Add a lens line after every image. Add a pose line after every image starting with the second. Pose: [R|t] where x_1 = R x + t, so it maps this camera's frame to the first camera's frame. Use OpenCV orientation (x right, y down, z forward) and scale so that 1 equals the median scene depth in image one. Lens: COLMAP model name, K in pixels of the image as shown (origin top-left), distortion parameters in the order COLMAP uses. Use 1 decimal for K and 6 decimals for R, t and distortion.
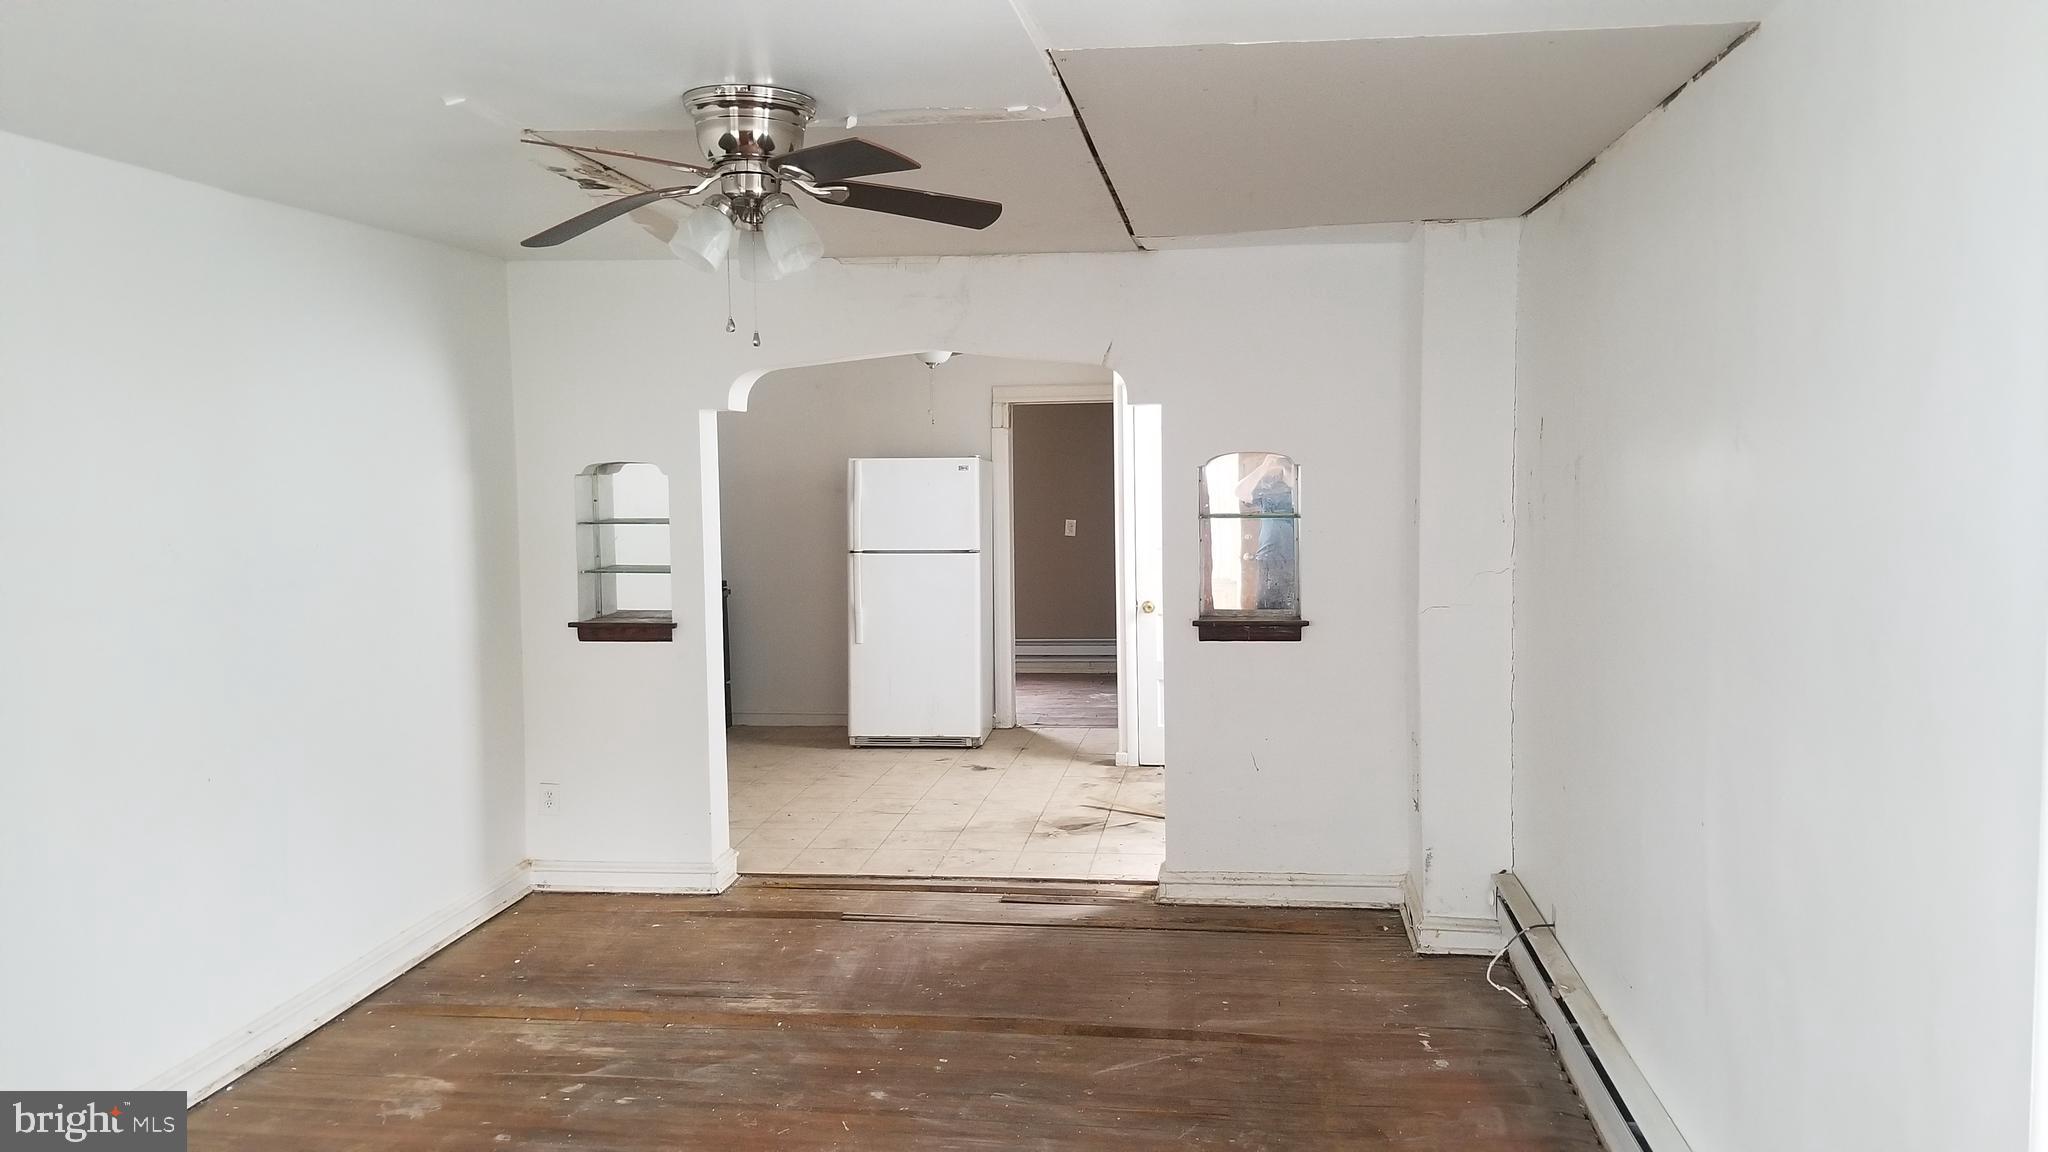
lens RADIAL K [[1592.5, 0, 1024.5], [0, 1592.5, 577.4], [0, 0, 1]] dist [0.152168, 0.004418]
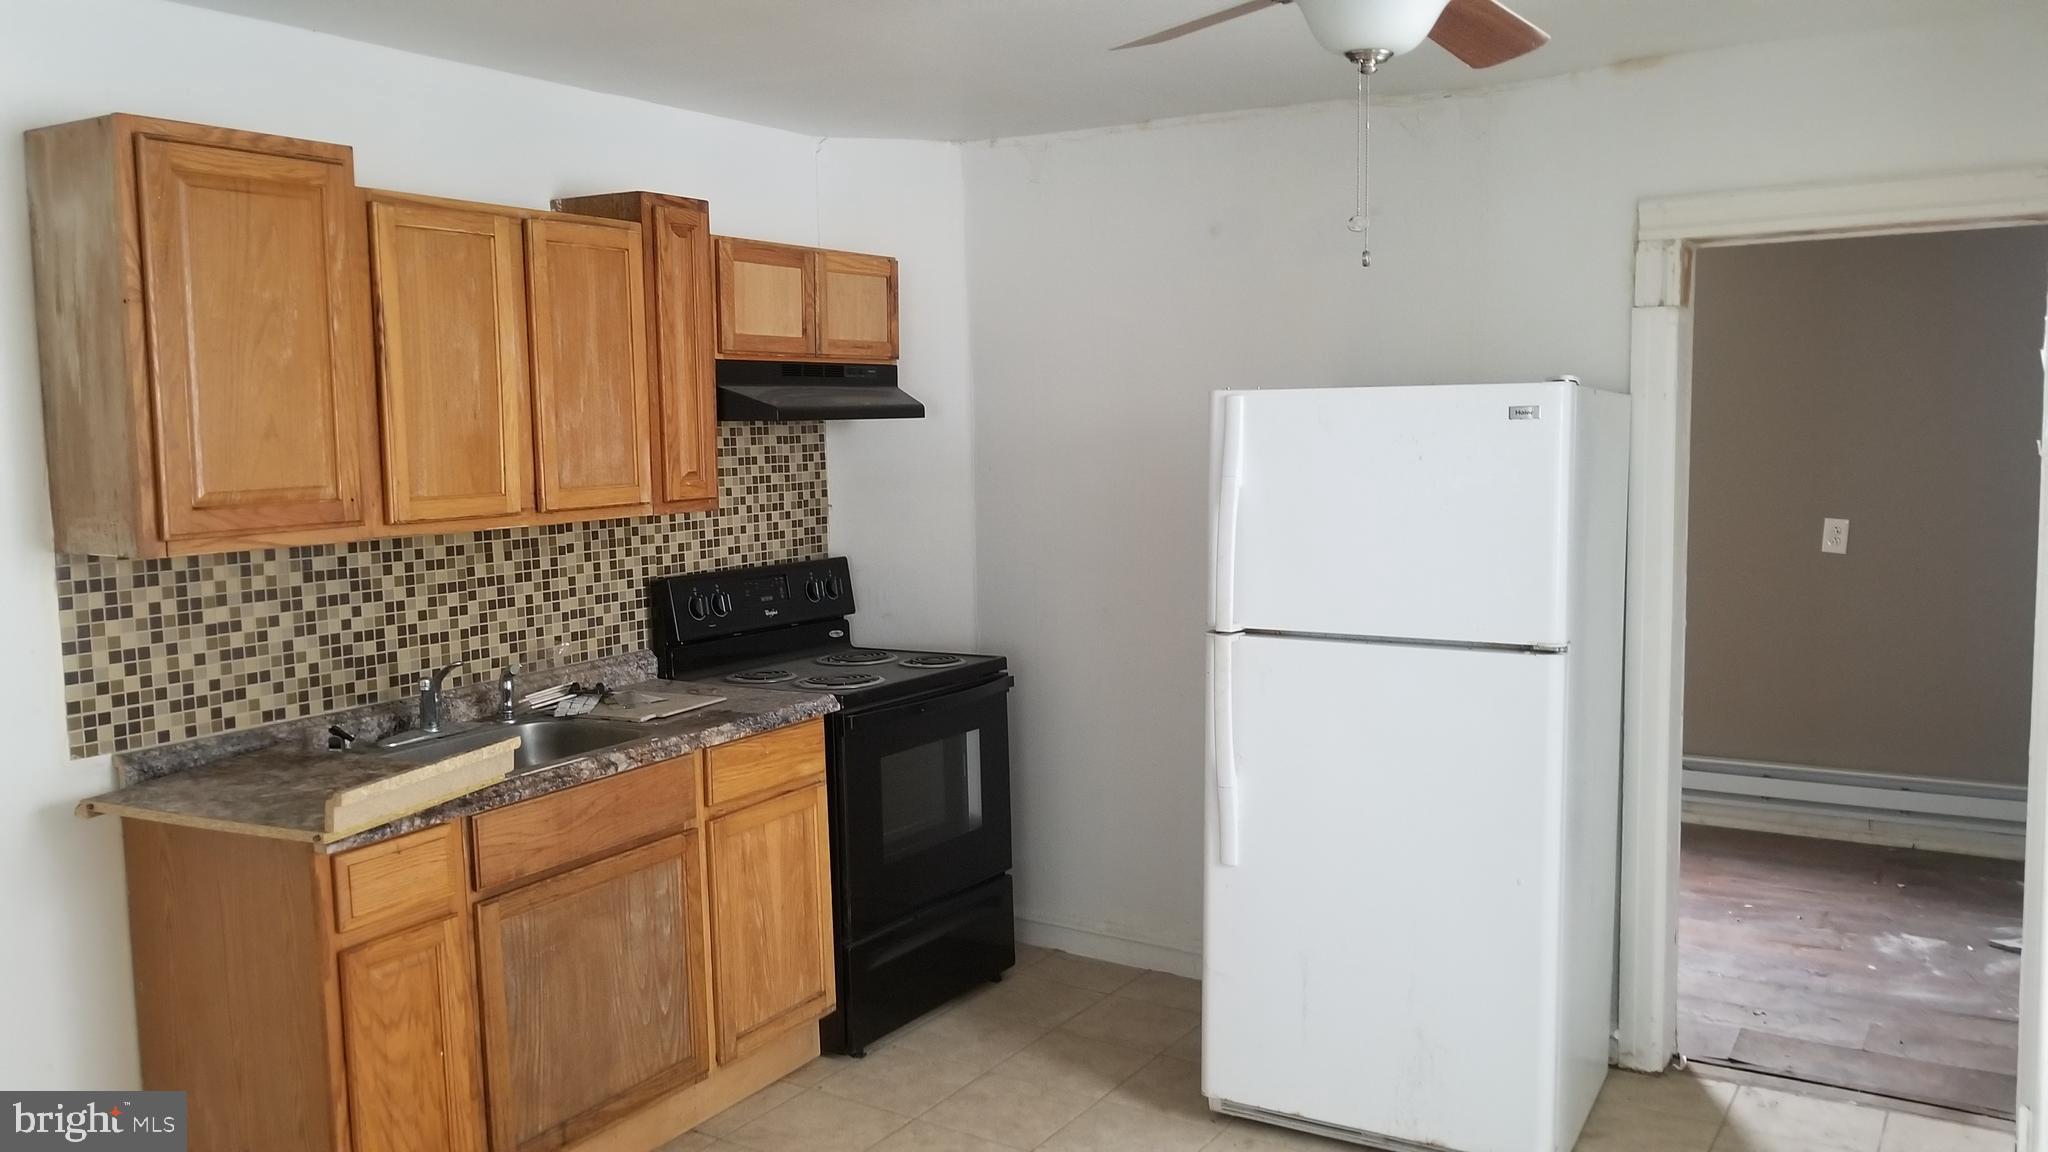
lens RADIAL K [[1592.5, 0, 1012.8], [0, 1592.5, 568.3], [0, 0, 1]] dist [0.152168, 0.004418]
pose [[0.919924, 0.036401, -0.390402, -0.001446], [-0.024620, 0.999079, 0.035140, -0.043713], [0.391322, -0.022715, 0.919973, 0.618636]]
